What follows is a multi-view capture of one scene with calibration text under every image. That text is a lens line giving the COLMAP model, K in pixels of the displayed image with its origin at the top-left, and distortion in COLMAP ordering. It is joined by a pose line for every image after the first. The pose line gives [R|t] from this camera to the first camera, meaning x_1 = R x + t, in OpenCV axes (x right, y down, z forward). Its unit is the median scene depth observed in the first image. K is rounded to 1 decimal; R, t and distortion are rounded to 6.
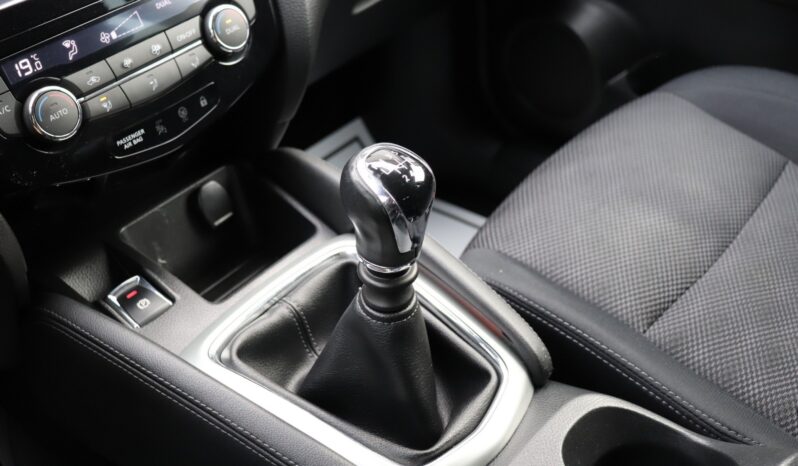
lens RADIAL K [[910.3, 0, 395.3], [0, 910.3, 229.0], [0, 0, 1]] dist [-0.023999, 0.000000]
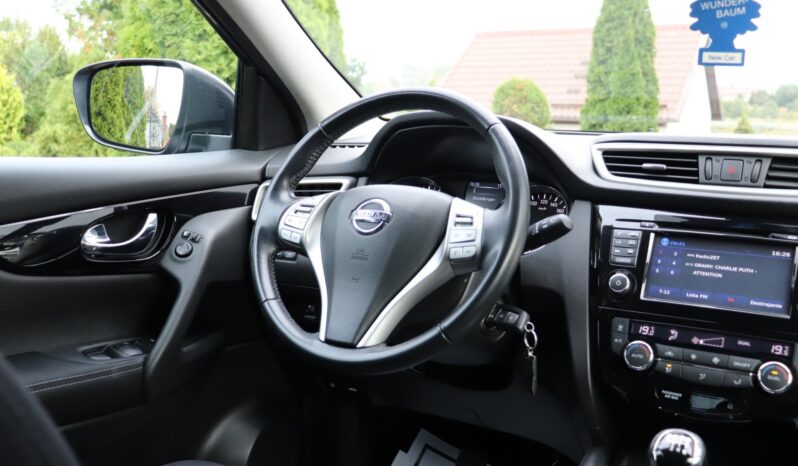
lens RADIAL K [[795.7, 0, 403.2], [0, 795.7, 237.2], [0, 0, 1]] dist [-0.056688, 0.000000]
pose [[0.166043, 0.222885, -0.960600, 0.963340], [-0.607222, 0.790645, 0.078491, -0.139966], [0.776988, 0.570265, 0.266622, 0.042287]]
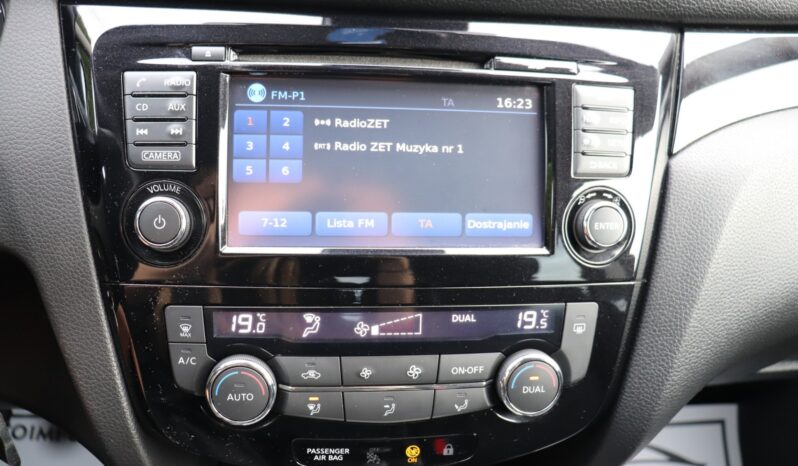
lens RADIAL K [[659.4, 0, 393.6], [0, 659.4, 229.0], [0, 0, 1]] dist [-0.156080, 0.089539]
pose [[0.704653, 0.452065, -0.546901, -0.035951], [-0.509904, 0.858613, 0.052740, -0.313287], [0.493418, 0.241704, 0.835535, 0.511170]]
